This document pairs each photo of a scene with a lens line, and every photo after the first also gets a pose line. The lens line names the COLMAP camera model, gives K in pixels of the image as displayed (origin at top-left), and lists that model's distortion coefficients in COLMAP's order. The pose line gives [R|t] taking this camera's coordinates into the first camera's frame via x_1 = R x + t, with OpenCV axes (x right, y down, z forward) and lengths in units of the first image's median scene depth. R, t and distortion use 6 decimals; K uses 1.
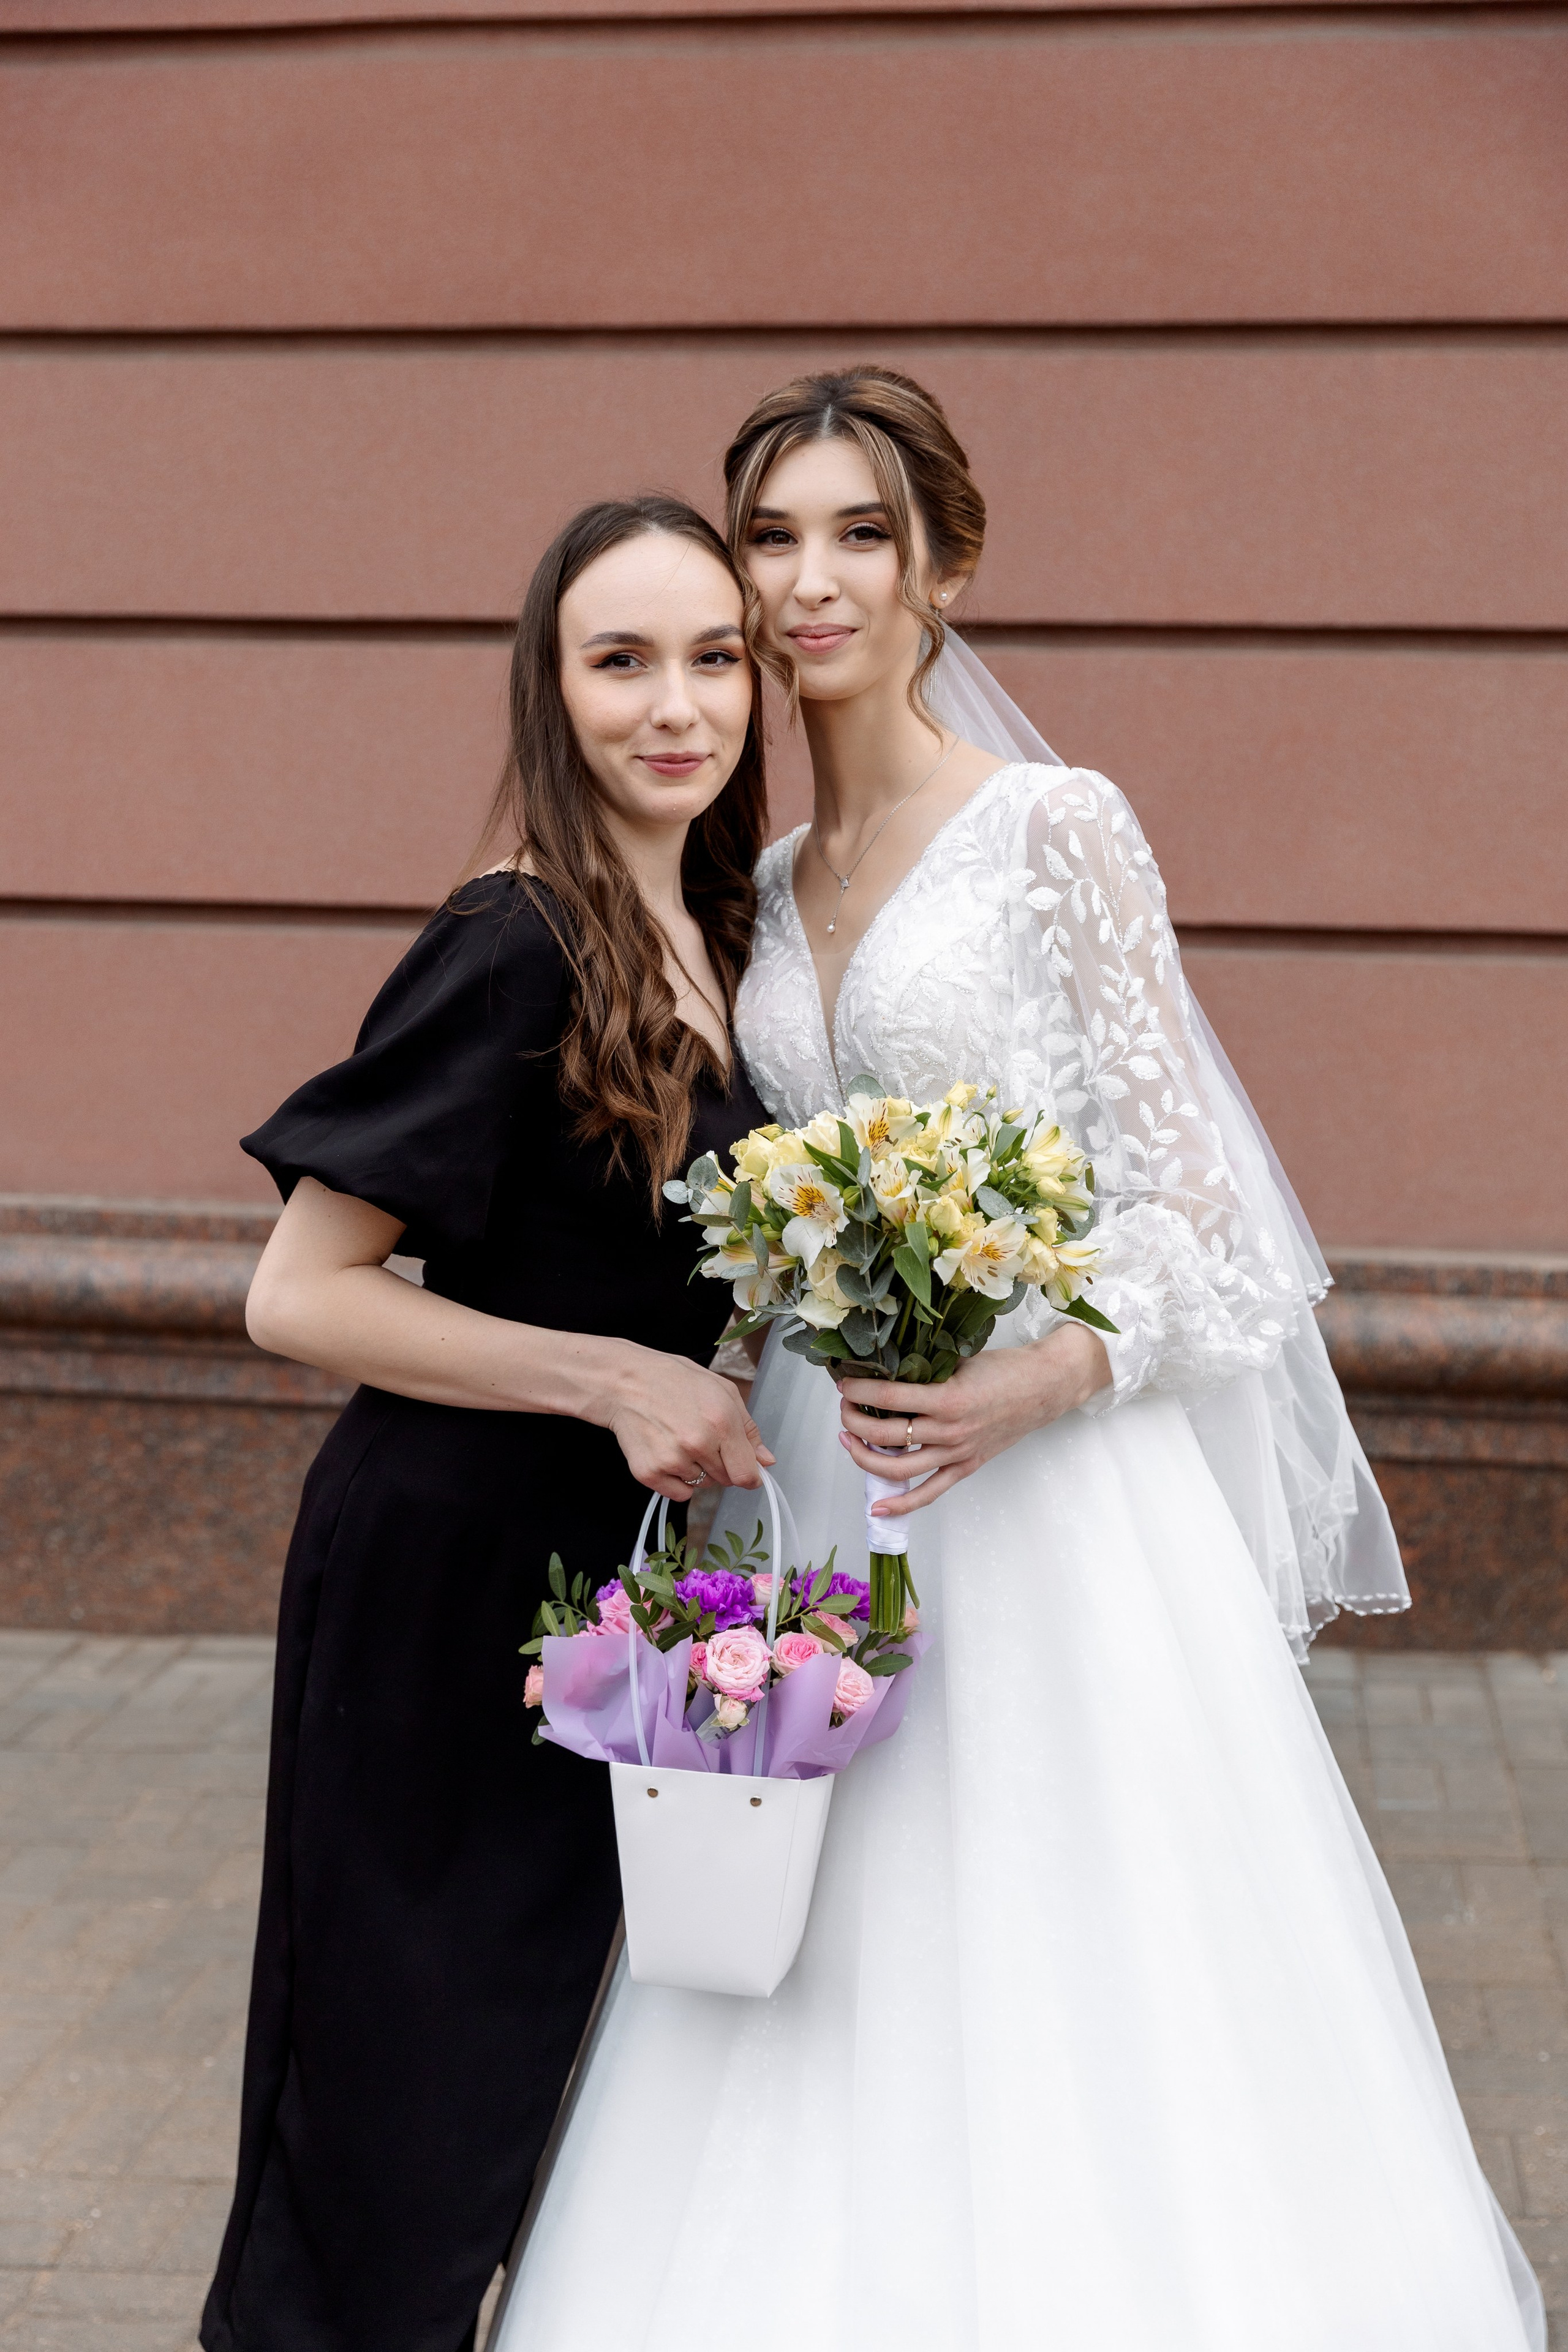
lens RADIAL K [[3146.9, 0, 779.0], [0, 3146.9, 1218.0], [0, 0, 1]] dist [-0.010173, 0.005510]
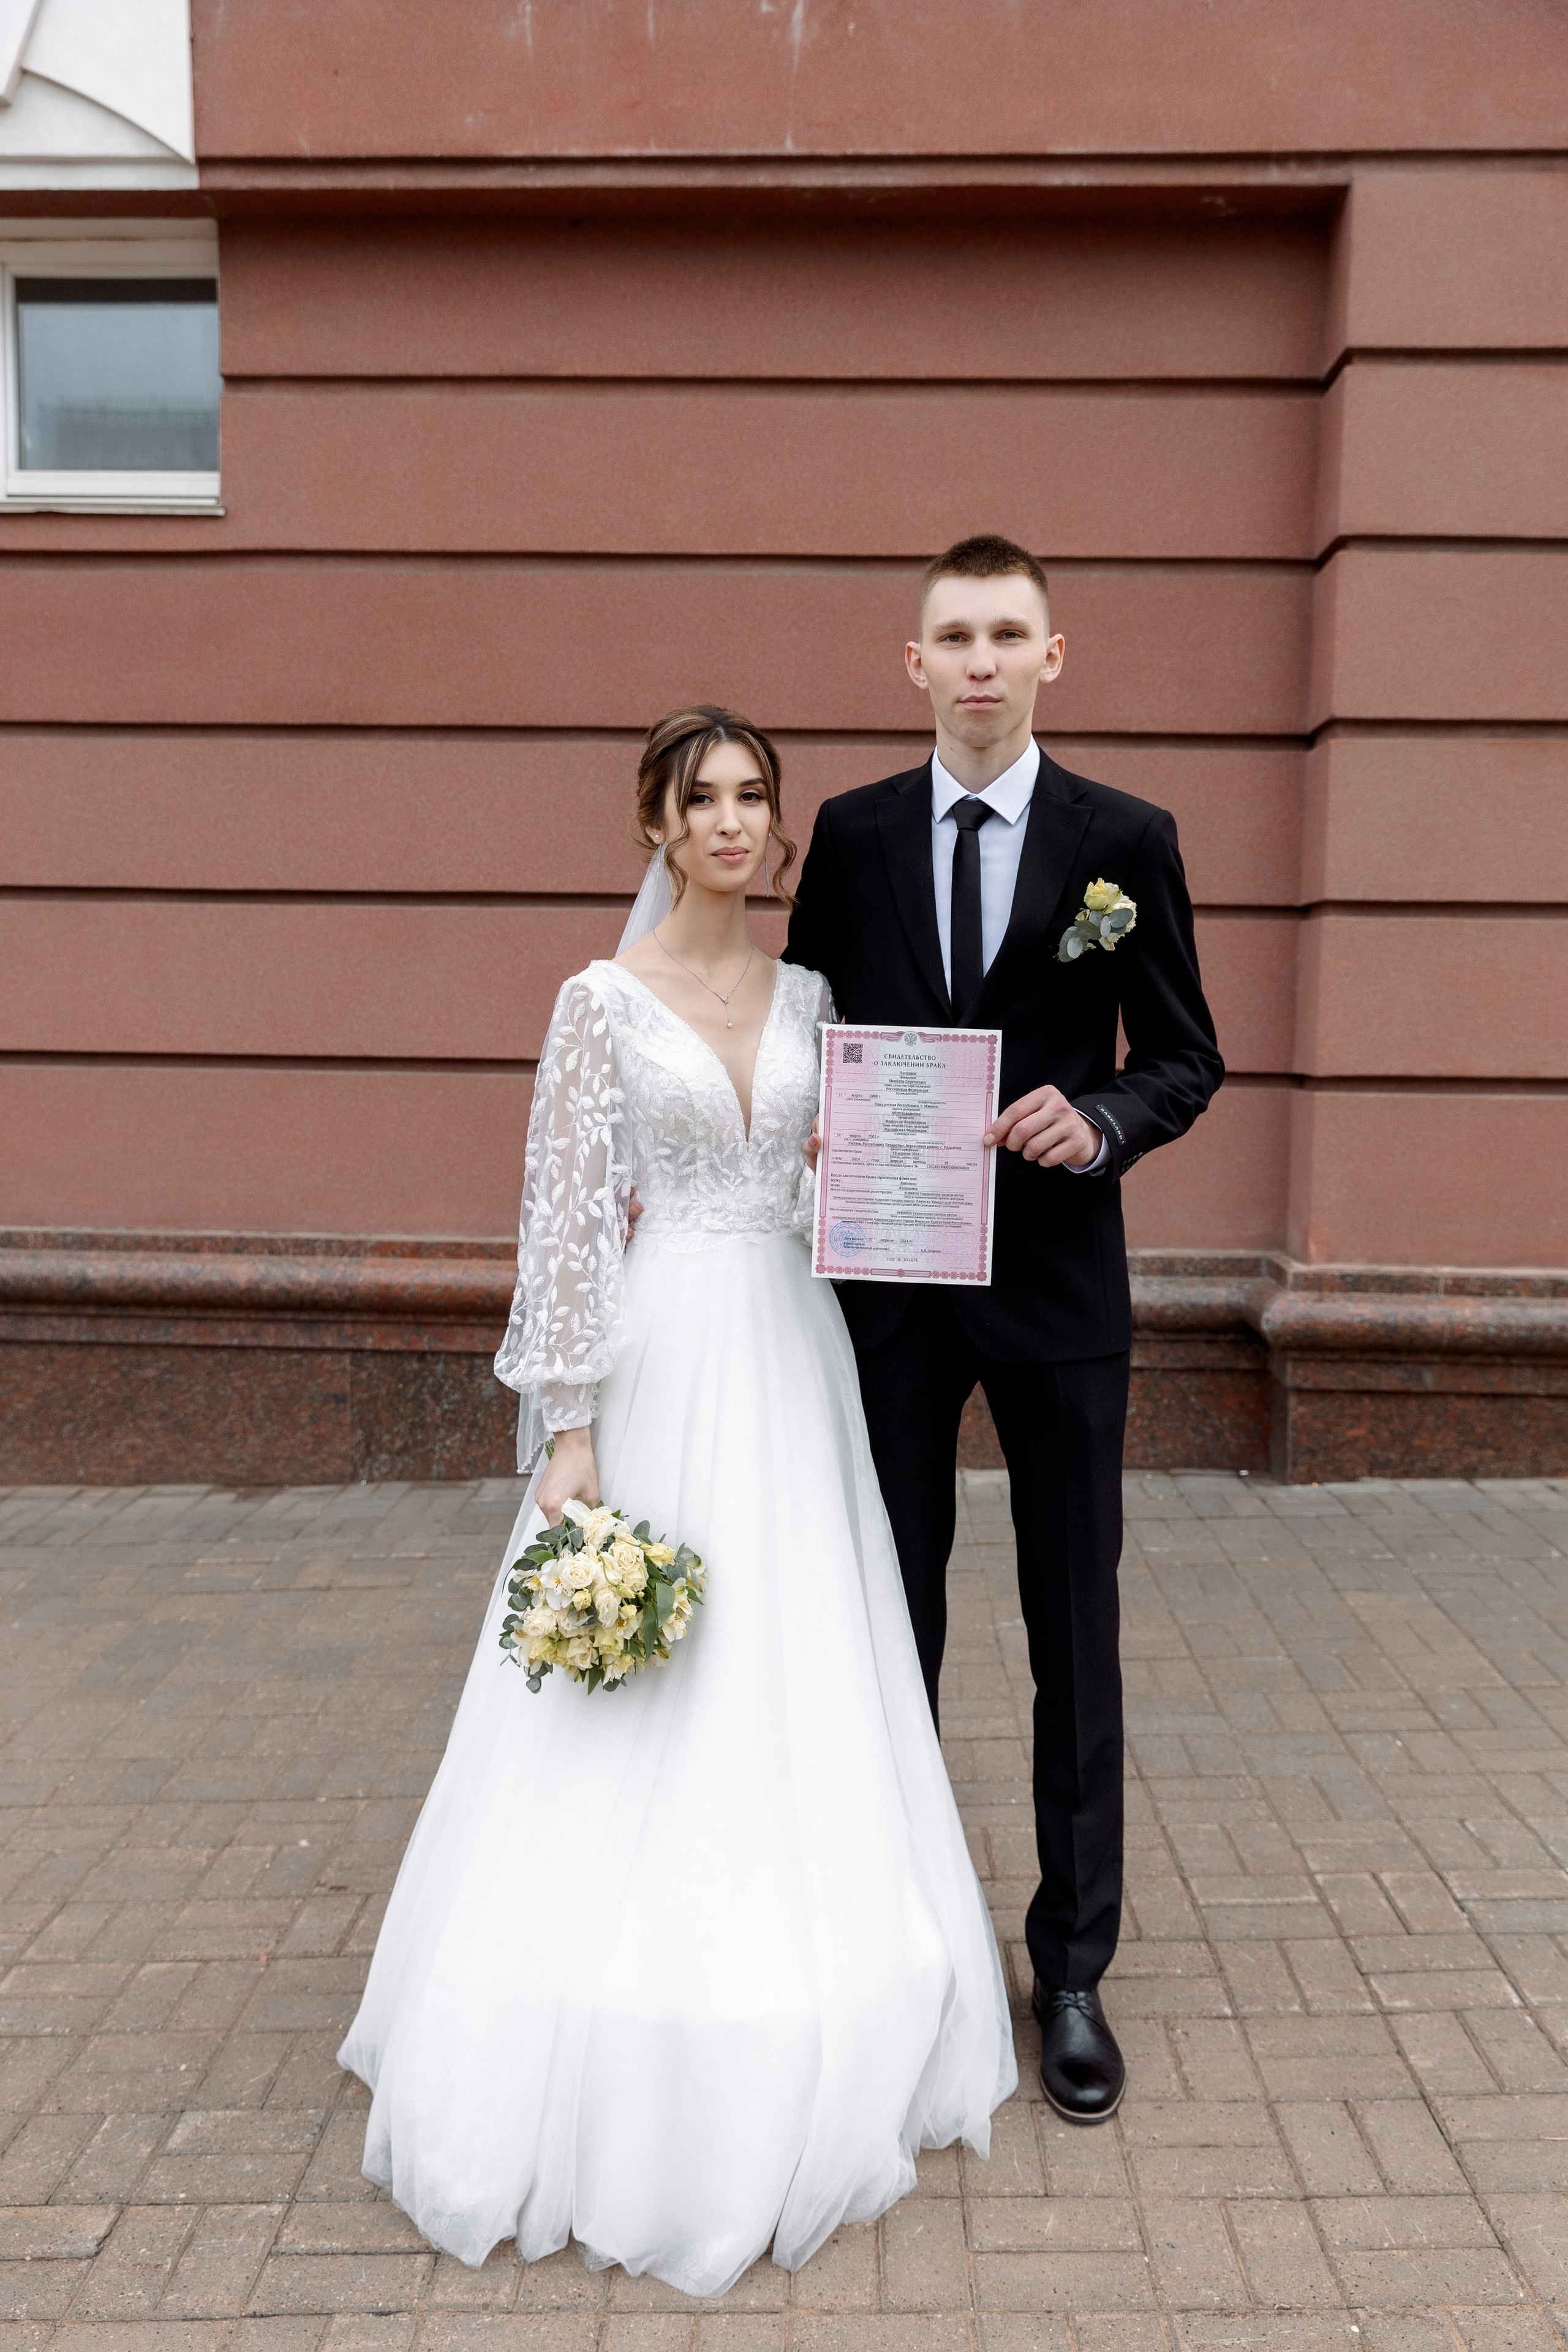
lens RADIAL K [[1963.2, 0, 781.7], [0, 1963.2, 1198.8], [0, 0, 1]] dist [-0.004086, 0.009435]
pose [[0.994215, -0.011584, 0.106786, 0.042374], [0.015643, 0.999184, -0.037250, 0.024142], [-0.106267, 0.038705, 0.993584, -0.098563]]
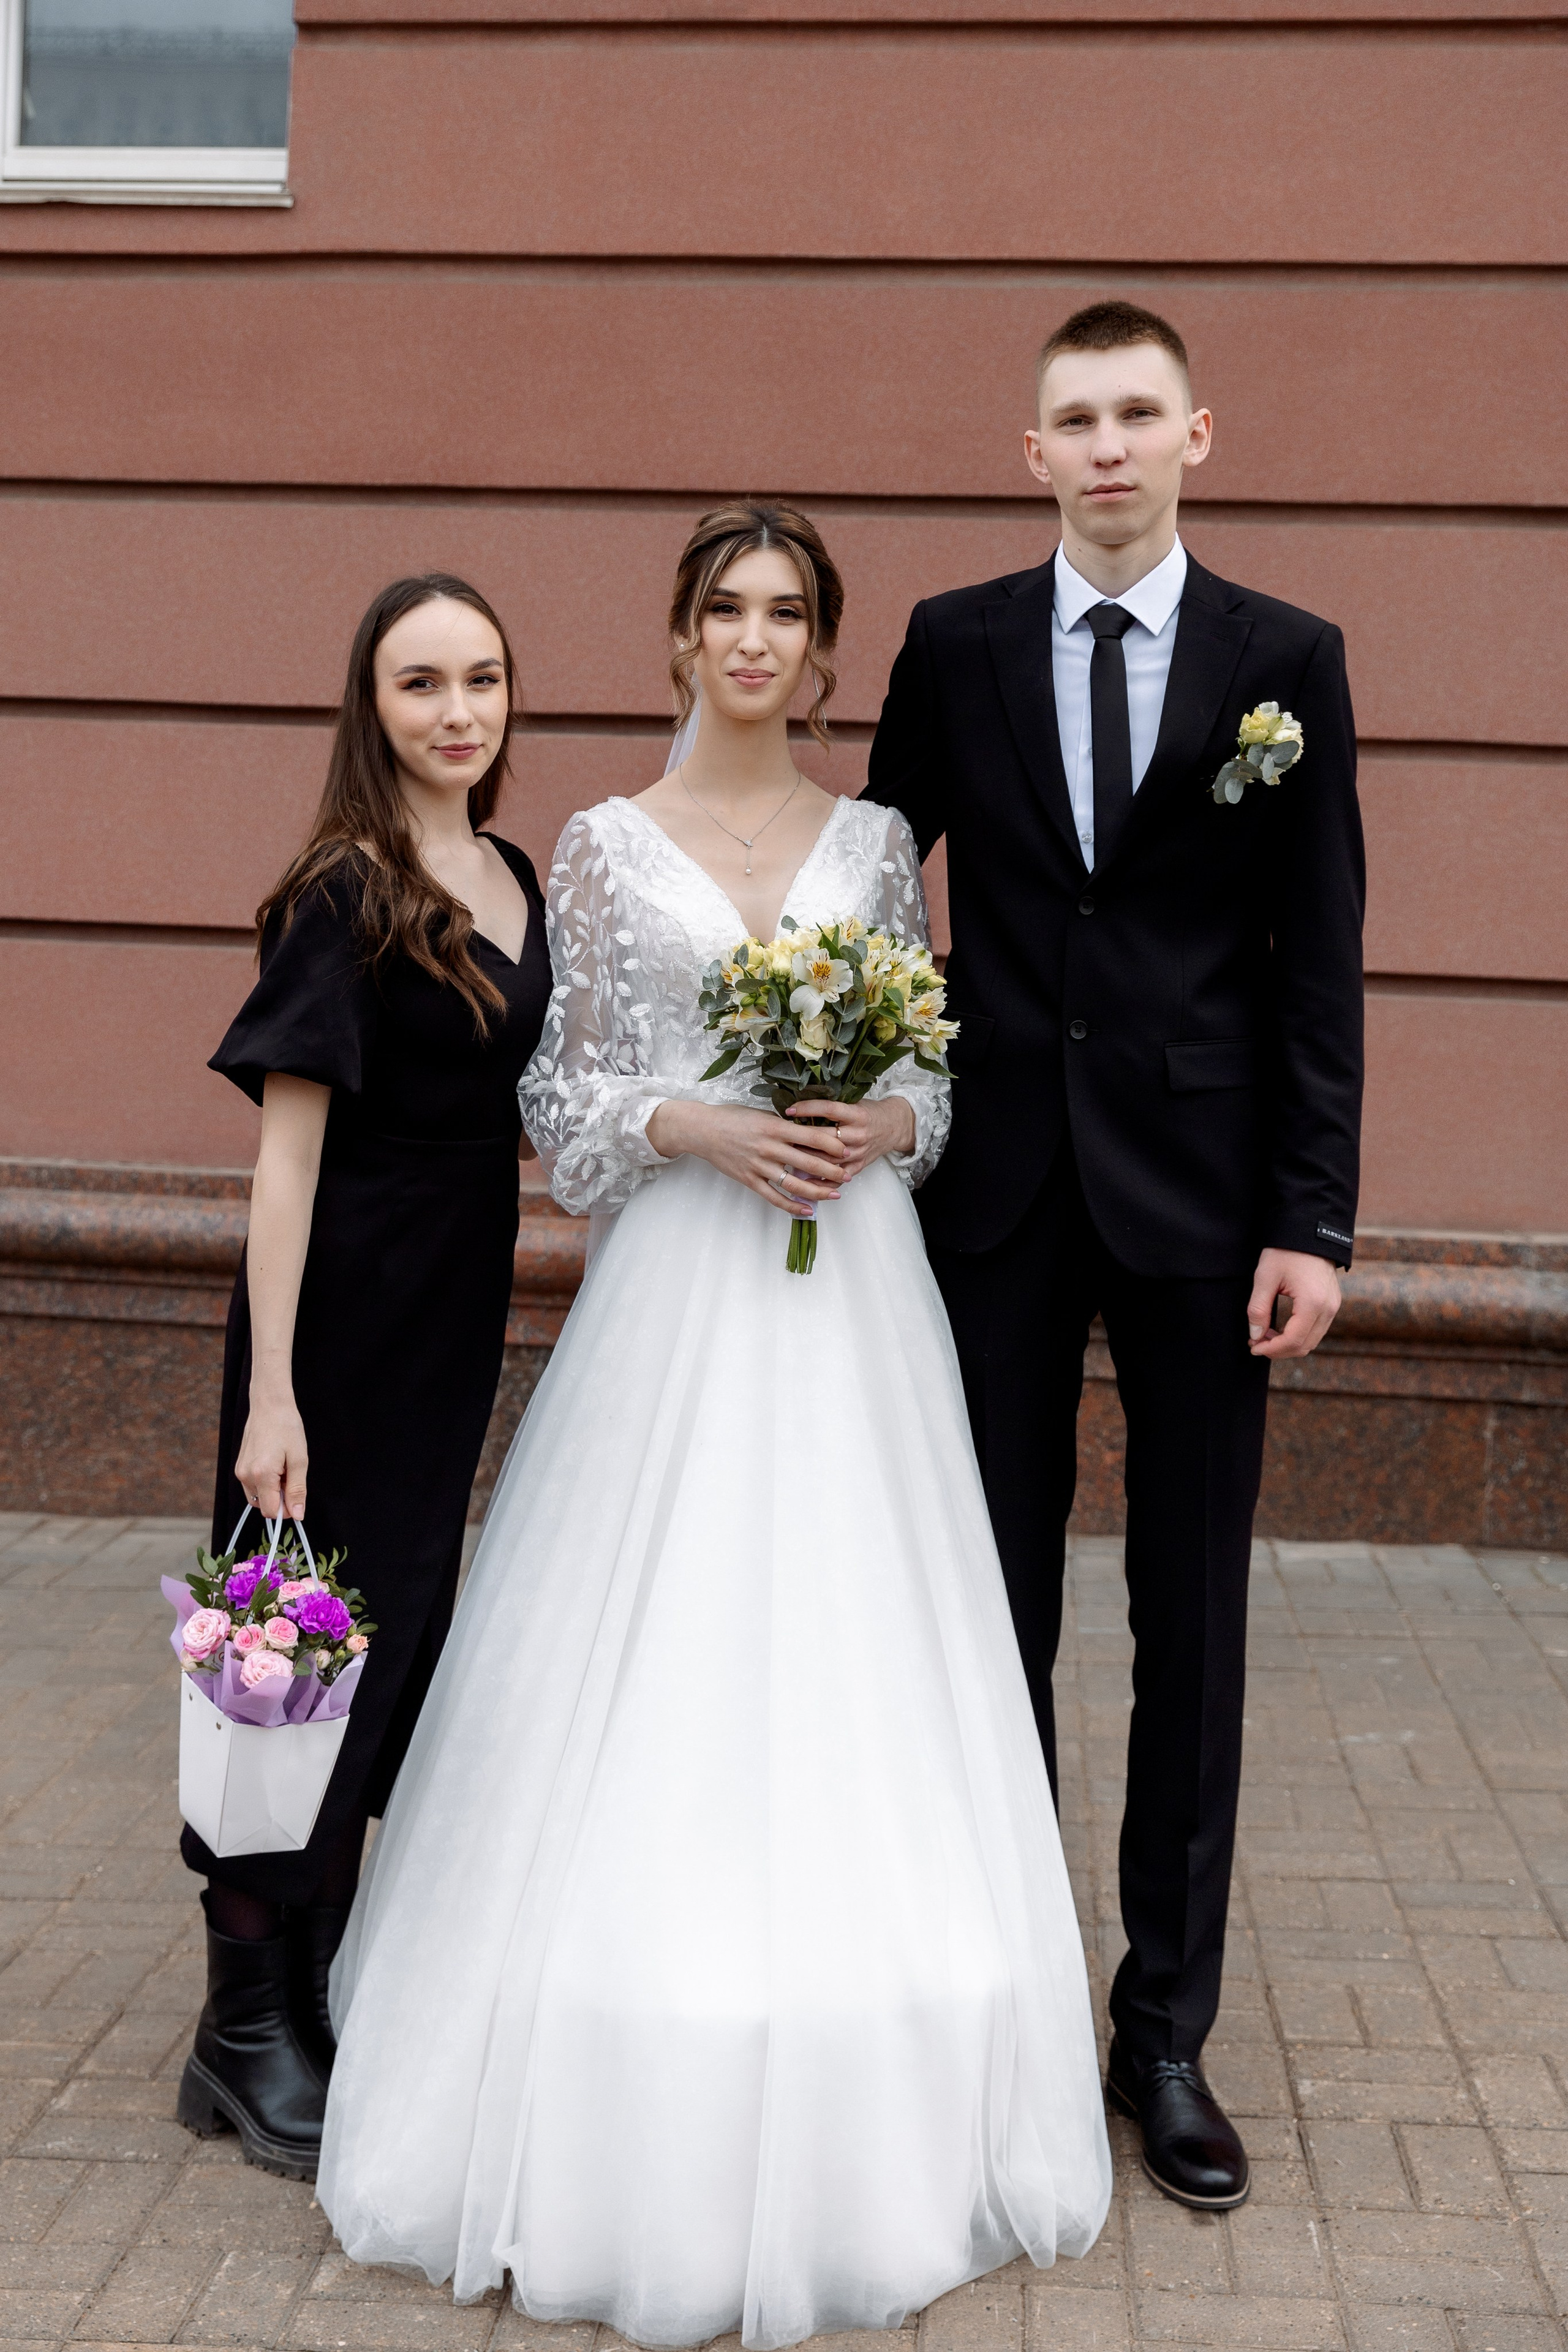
lens RADIAL K [[2935.0, 0, 649.1], [0, 2935.0, 1036.4], [0, 0, 1]] dist [0.004728, 0.017997]
pose [[0.999676, 0.019755, 0.016059, -0.007649], [-0.018209, 0.995658, -0.091292, 0.048154], [-0.017793, 0.090970, 0.995695, -0.174879]]
